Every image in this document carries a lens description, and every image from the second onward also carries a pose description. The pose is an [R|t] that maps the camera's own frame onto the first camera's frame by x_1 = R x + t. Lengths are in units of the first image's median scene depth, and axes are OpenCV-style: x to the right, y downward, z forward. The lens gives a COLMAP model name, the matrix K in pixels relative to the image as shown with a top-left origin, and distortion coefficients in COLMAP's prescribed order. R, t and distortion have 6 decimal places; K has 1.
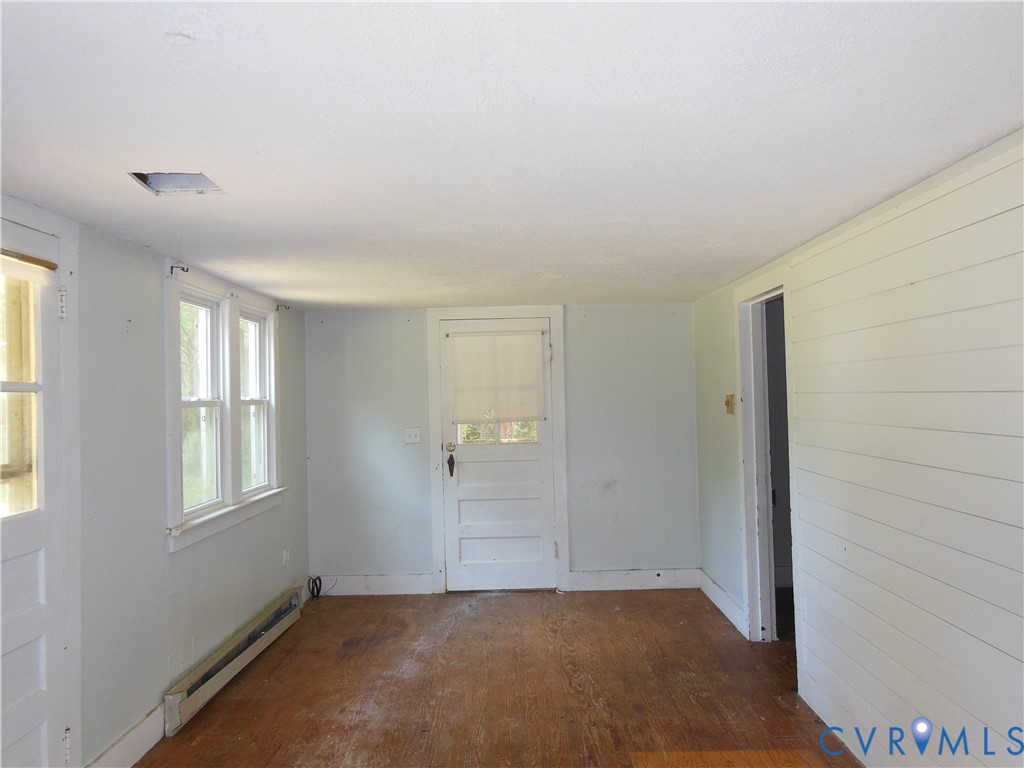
lens RADIAL K [[760.4, 0, 513.6], [0, 760.4, 384.2], [0, 0, 1]] dist [0.004266, -0.000582]
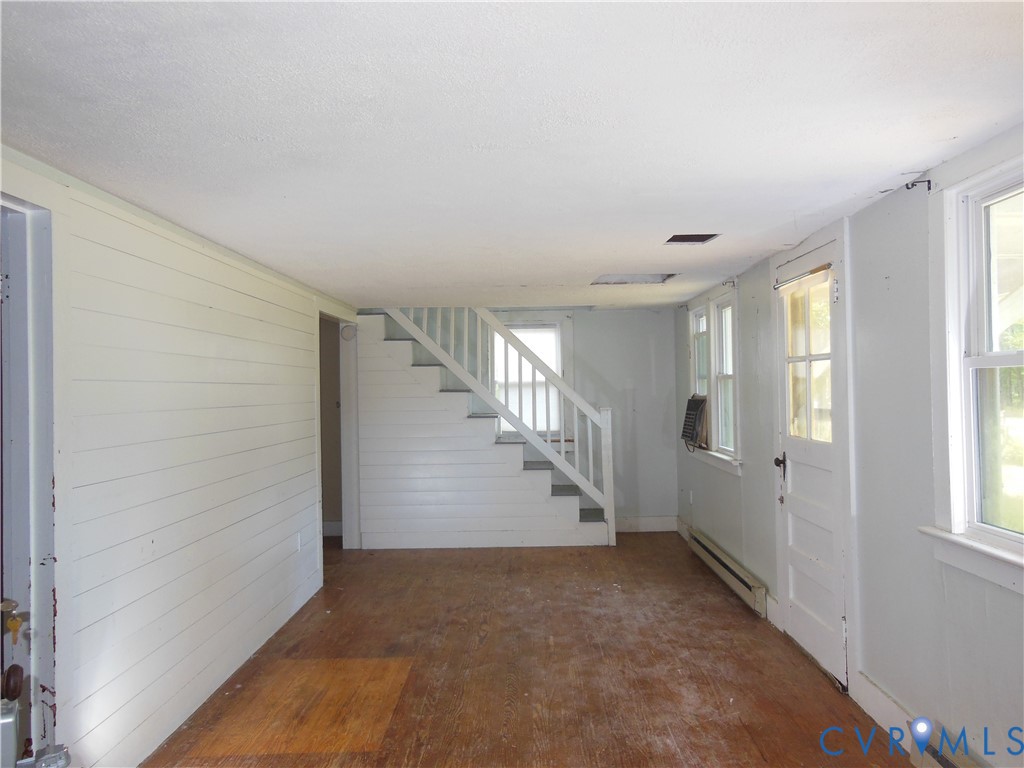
lens RADIAL K [[760.4, 0, 511.9], [0, 760.4, 383.4], [0, 0, 1]] dist [0.004266, -0.000582]
pose [[-0.999145, 0.039513, 0.012181, -0.044482], [0.039081, 0.998662, -0.033873, 0.062344], [-0.013503, -0.033368, -0.999352, 1.913798]]
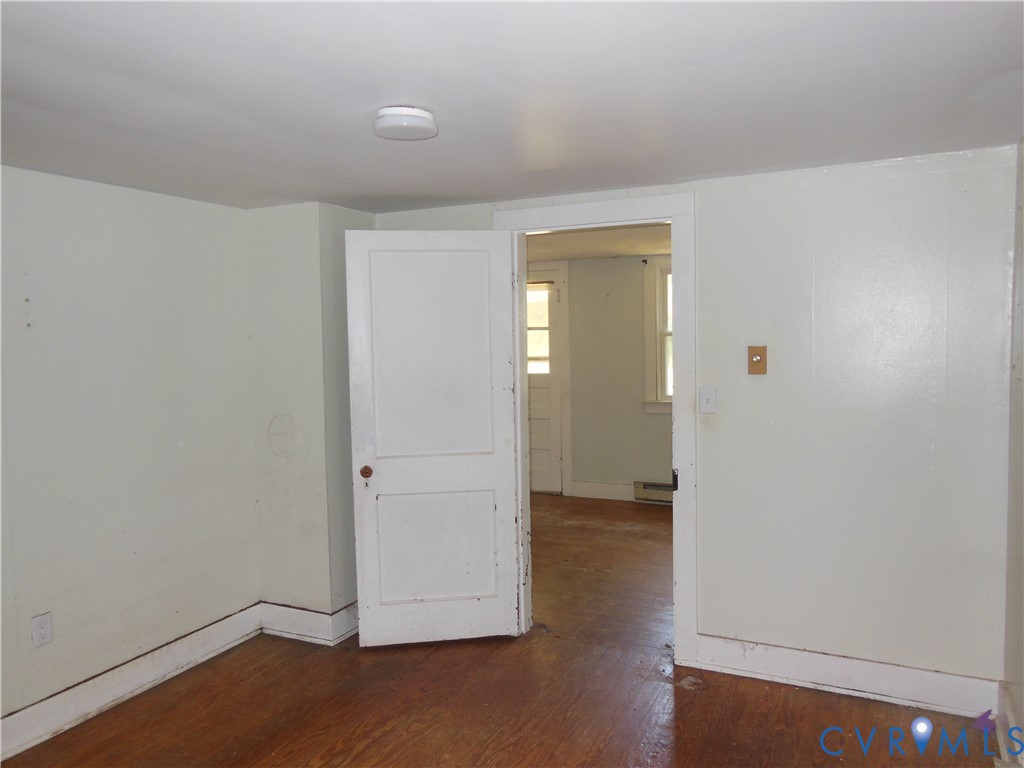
lens RADIAL K [[760.4, 0, 512.9], [0, 760.4, 383.2], [0, 0, 1]] dist [0.004266, -0.000582]
pose [[-0.434594, 0.087587, -0.896357, 1.484399], [0.042981, 0.996143, 0.076499, -0.011934], [0.899600, -0.005280, -0.436682, 1.639861]]
